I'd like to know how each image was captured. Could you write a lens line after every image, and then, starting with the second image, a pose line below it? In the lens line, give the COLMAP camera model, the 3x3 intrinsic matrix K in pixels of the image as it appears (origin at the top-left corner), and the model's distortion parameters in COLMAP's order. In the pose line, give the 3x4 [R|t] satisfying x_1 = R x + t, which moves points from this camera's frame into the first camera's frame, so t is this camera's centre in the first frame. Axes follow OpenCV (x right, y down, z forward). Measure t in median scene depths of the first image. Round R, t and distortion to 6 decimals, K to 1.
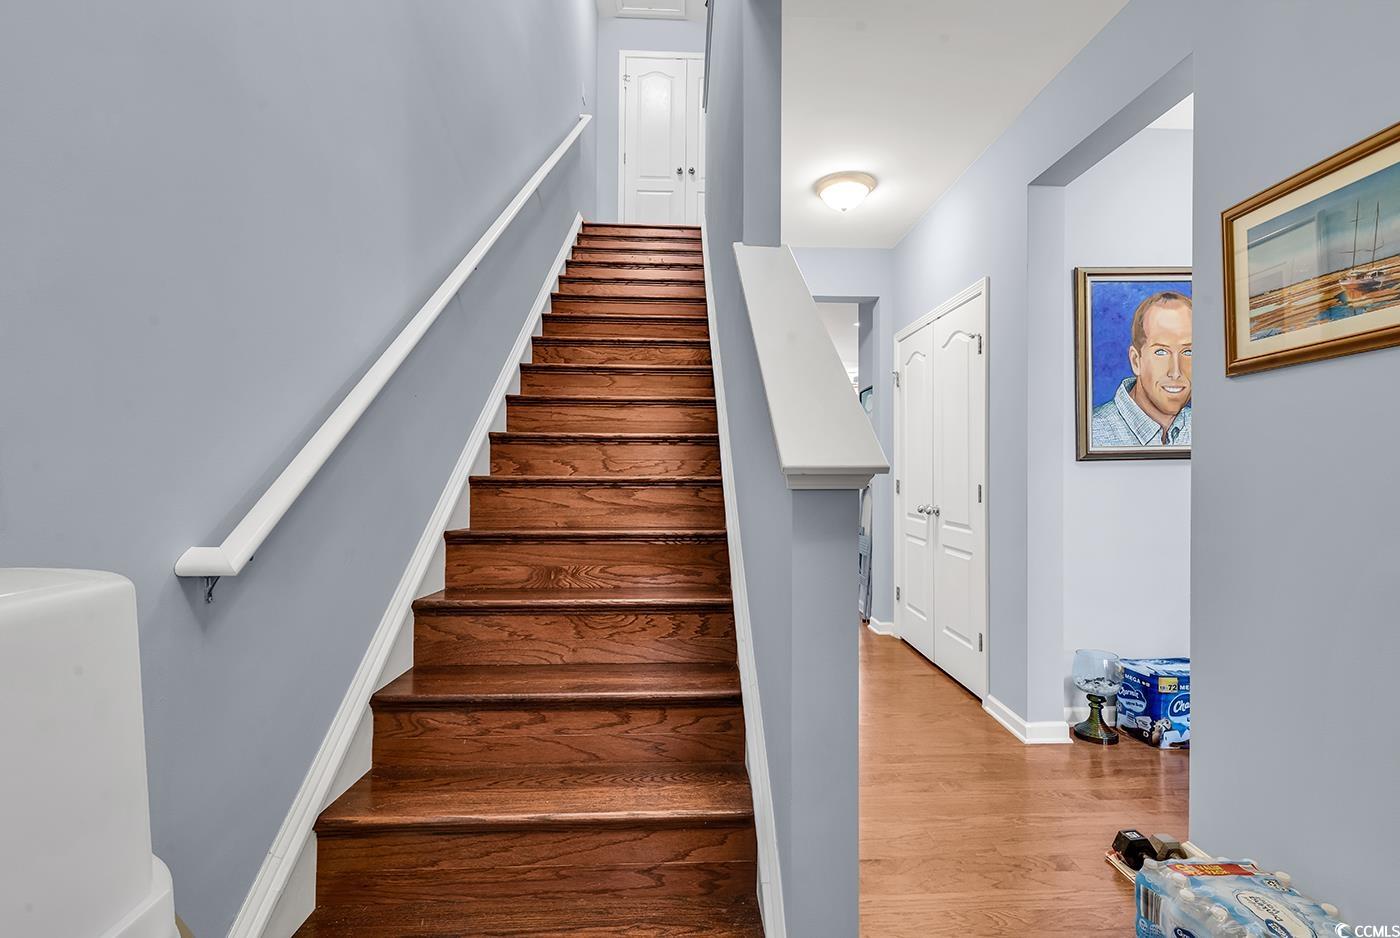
lens RADIAL K [[623.4, 0, 710.3], [0, 623.4, 459.0], [0, 0, 1]] dist [0.001697, -0.000108]
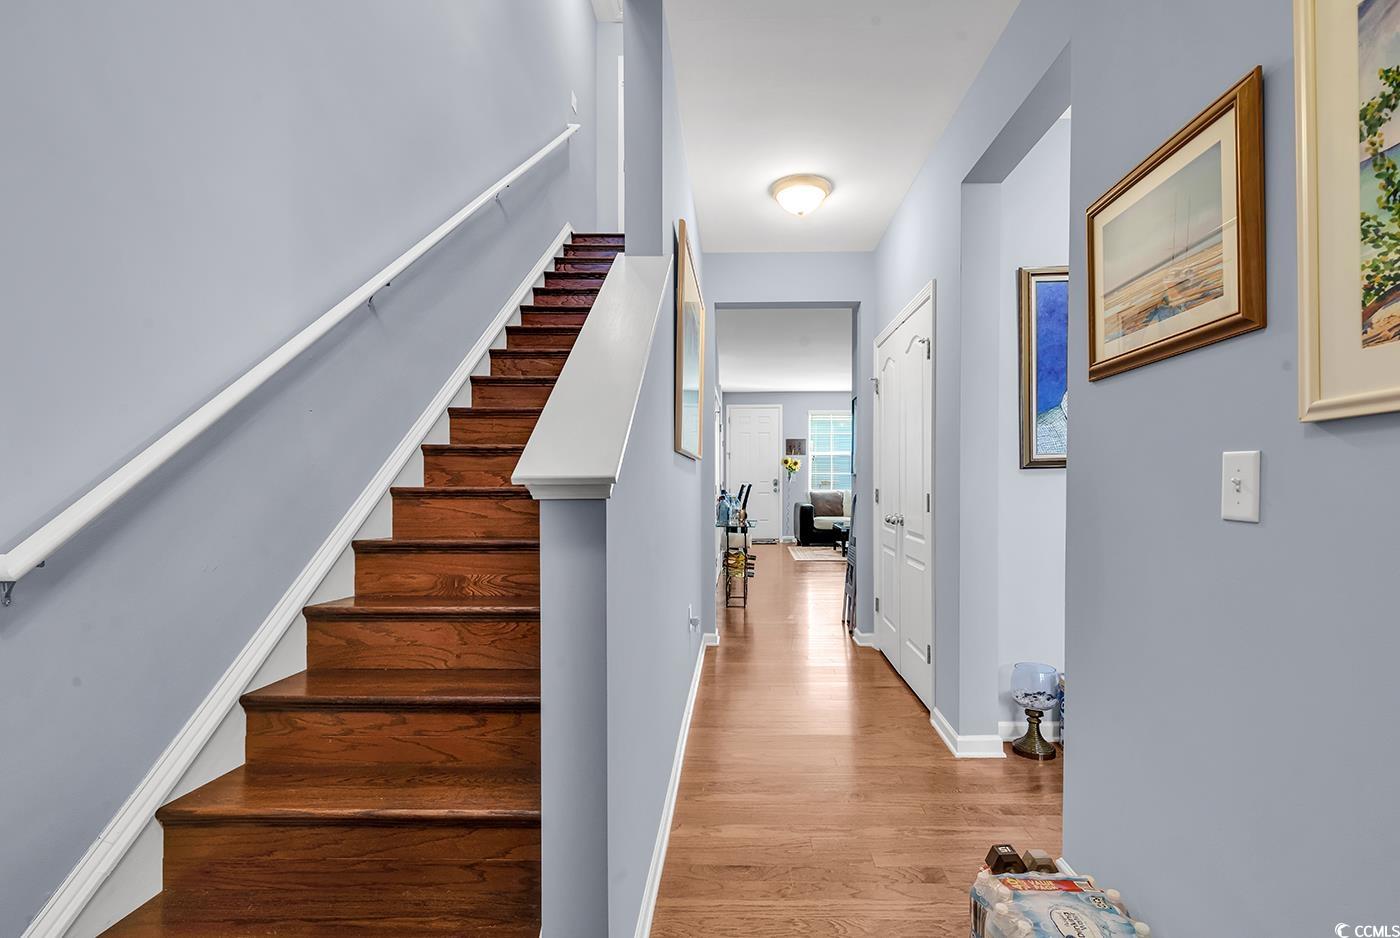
lens RADIAL K [[630.7, 0, 720.9], [0, 630.7, 480.5], [0, 0, 1]] dist [0.002479, 0.000251]
pose [[0.998036, -0.004945, -0.062455, 0.253455], [0.006127, 0.999805, 0.018753, 0.000128], [0.062350, -0.019098, 0.997872, -0.007493]]
